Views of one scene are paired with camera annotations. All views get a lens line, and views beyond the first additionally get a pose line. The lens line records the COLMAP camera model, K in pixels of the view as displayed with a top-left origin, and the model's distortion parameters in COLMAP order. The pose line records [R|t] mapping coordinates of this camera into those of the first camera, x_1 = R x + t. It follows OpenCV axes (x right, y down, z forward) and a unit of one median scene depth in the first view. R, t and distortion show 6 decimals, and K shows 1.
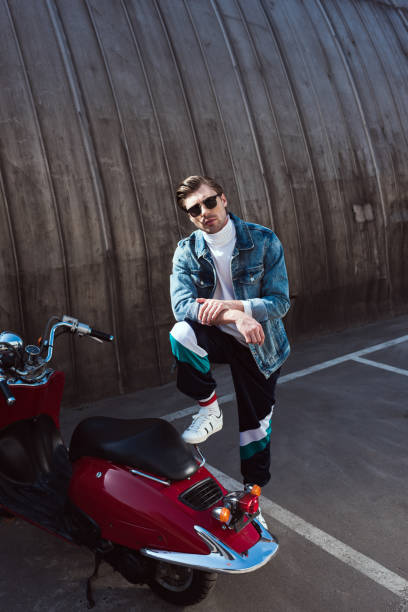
lens RADIAL K [[629.5, 0, 201.9], [0, 629.5, 305.6], [0, 0, 1]] dist [-0.005060, 0.011170]
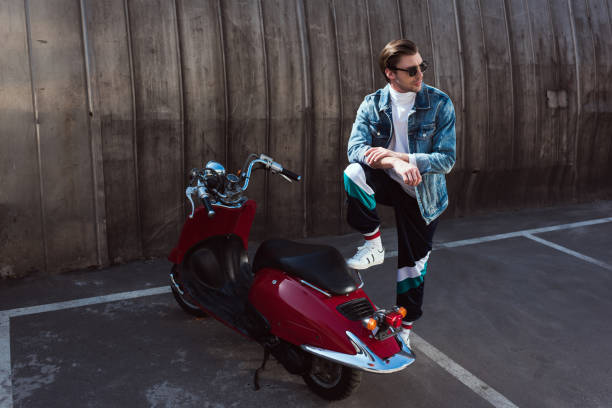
lens RADIAL K [[629.5, 0, 306.0], [0, 629.5, 209.6], [0, 0, 1]] dist [-0.005060, 0.011170]
pose [[0.982166, 0.118921, -0.145630, 0.034254], [-0.113057, 0.992431, 0.047937, 0.039441], [0.150228, -0.030618, 0.988177, -0.113504]]
